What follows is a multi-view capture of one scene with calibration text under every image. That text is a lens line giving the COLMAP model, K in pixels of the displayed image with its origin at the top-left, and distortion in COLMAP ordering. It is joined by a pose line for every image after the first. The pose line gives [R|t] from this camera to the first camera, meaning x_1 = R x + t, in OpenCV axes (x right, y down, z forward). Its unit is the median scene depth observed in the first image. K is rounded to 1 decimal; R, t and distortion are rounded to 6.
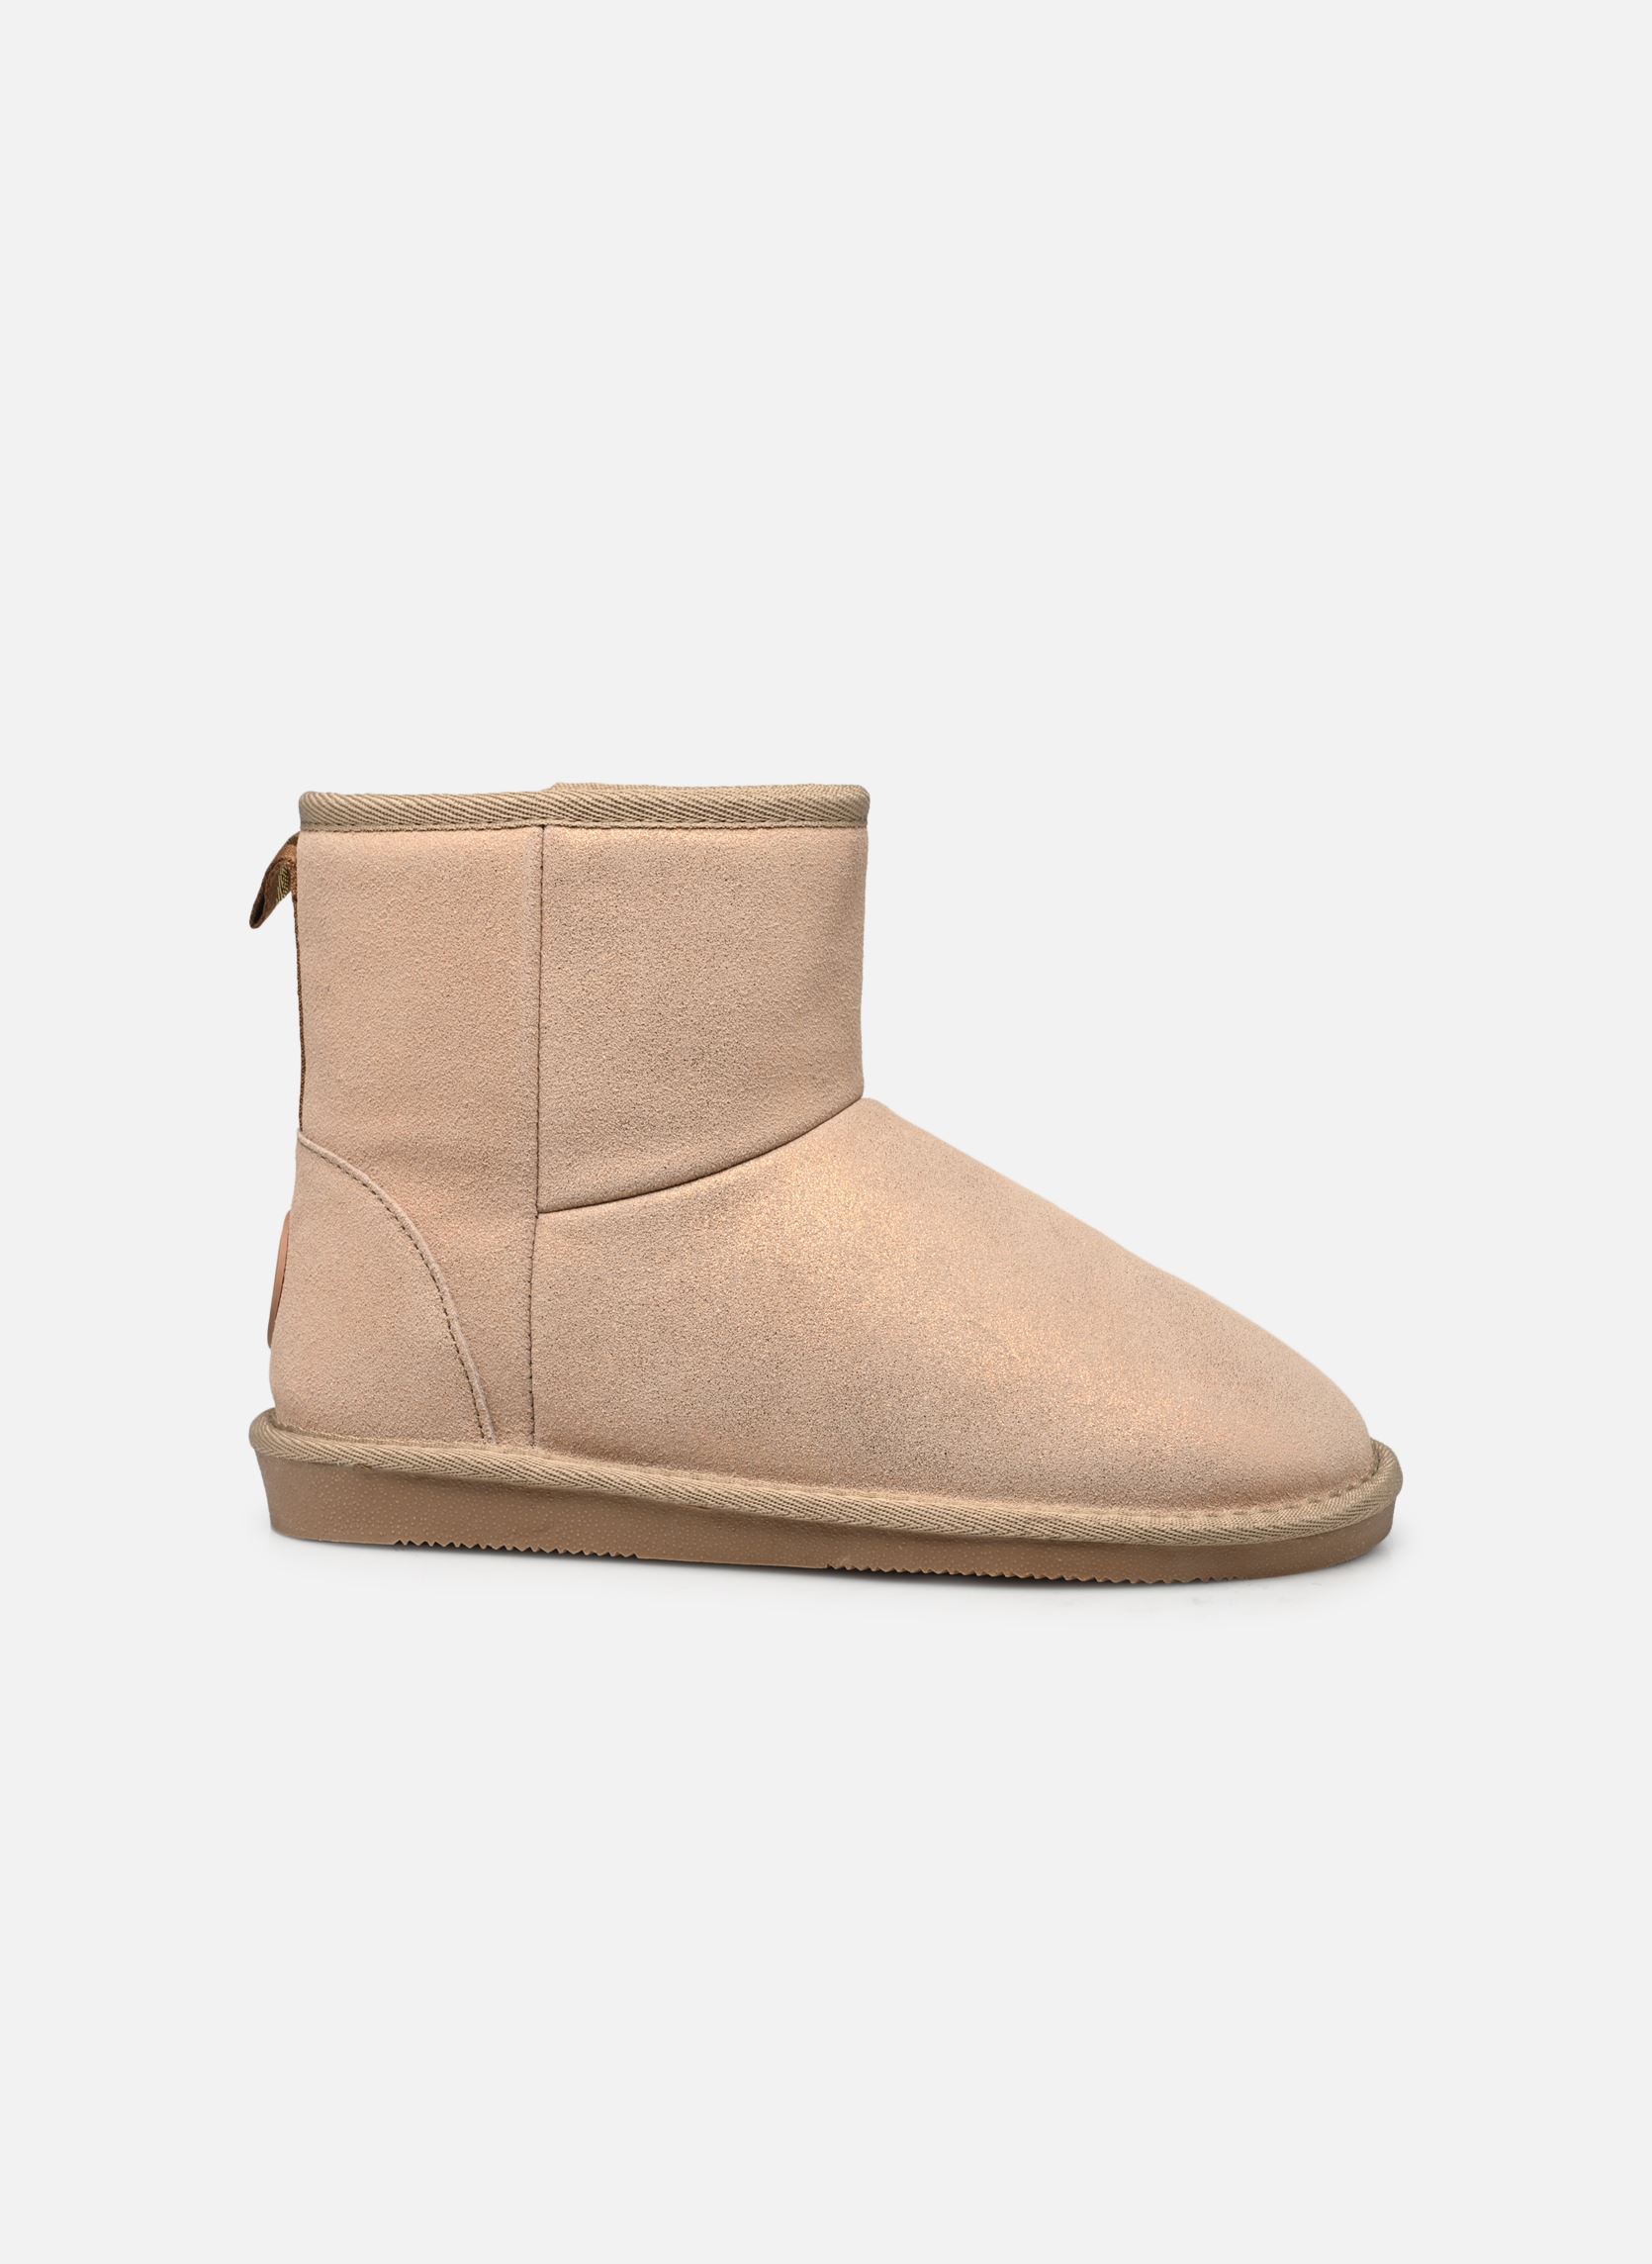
lens RADIAL K [[7261.0, 0, 825.9], [0, 7261.0, 1130.9], [0, 0, 1]] dist [0.018888, 0.000000]
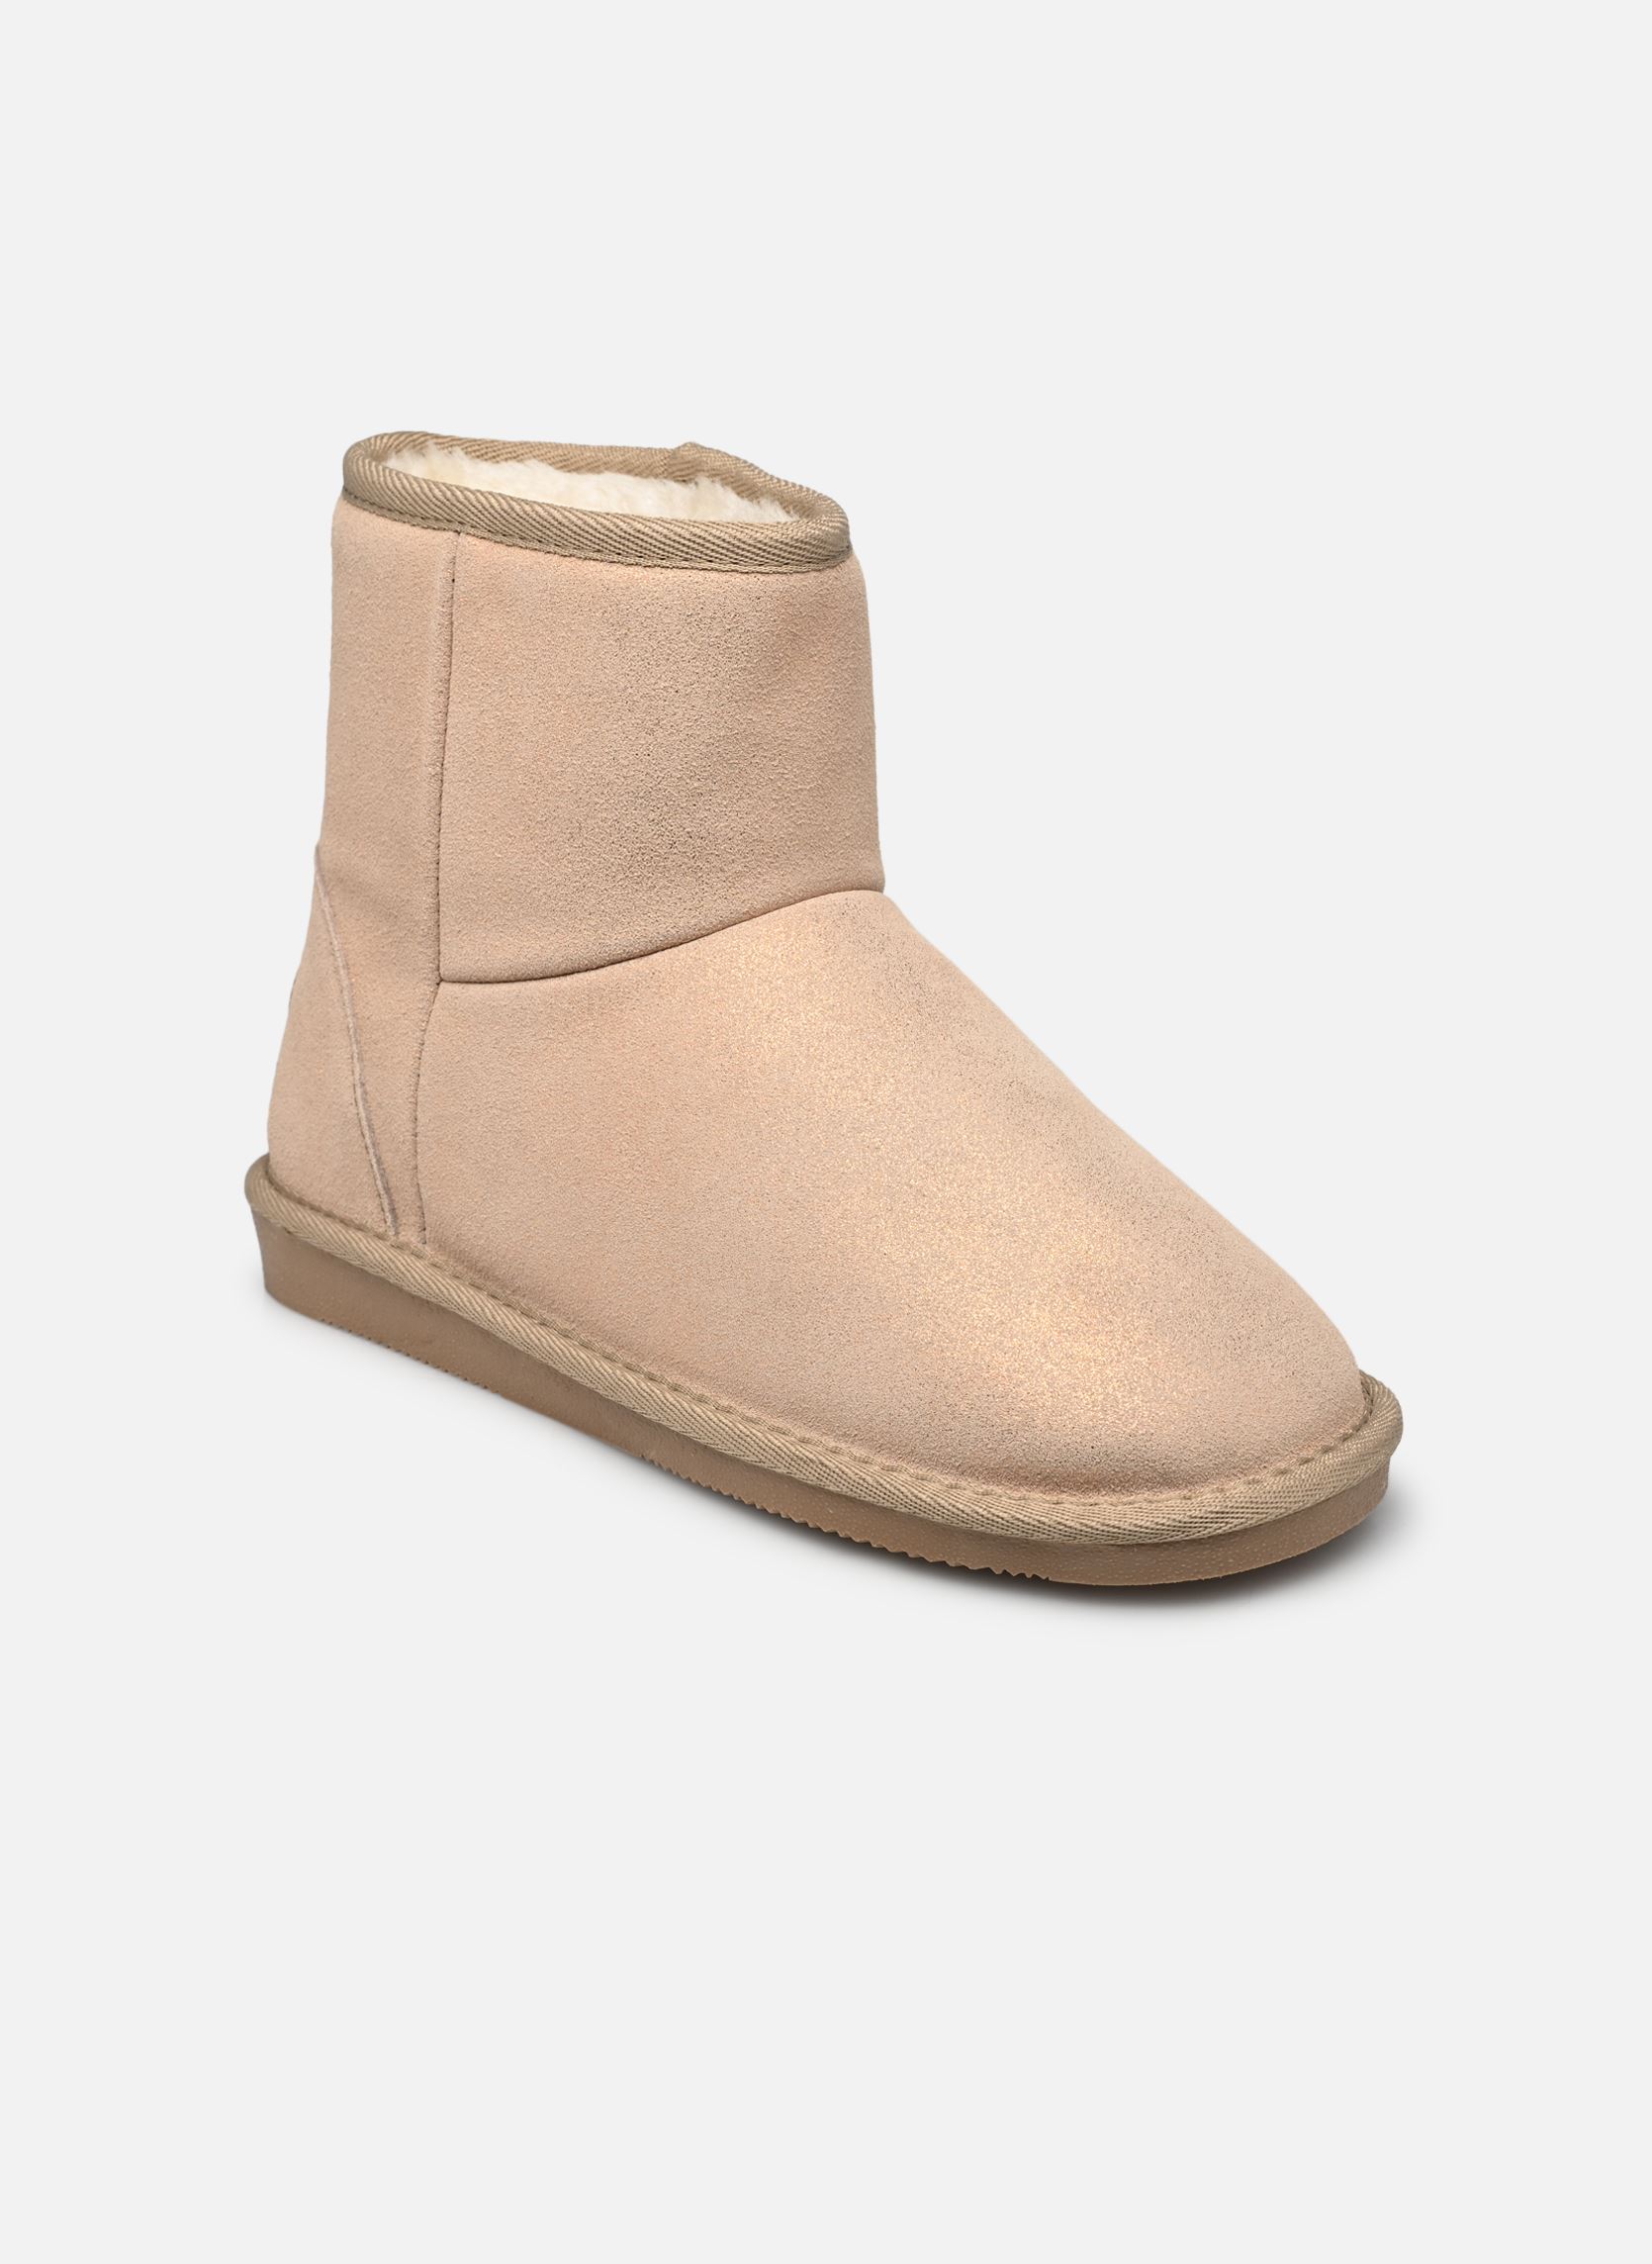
lens RADIAL K [[7261.0, 0, 826.0], [0, 7261.0, 1133.5], [0, 0, 1]] dist [0.018888, 0.000000]
pose [[0.685248, 0.190350, -0.702995, 0.594203], [-0.059929, 0.976705, 0.206047, -0.149553], [0.725840, -0.099063, 0.680693, 0.447456]]
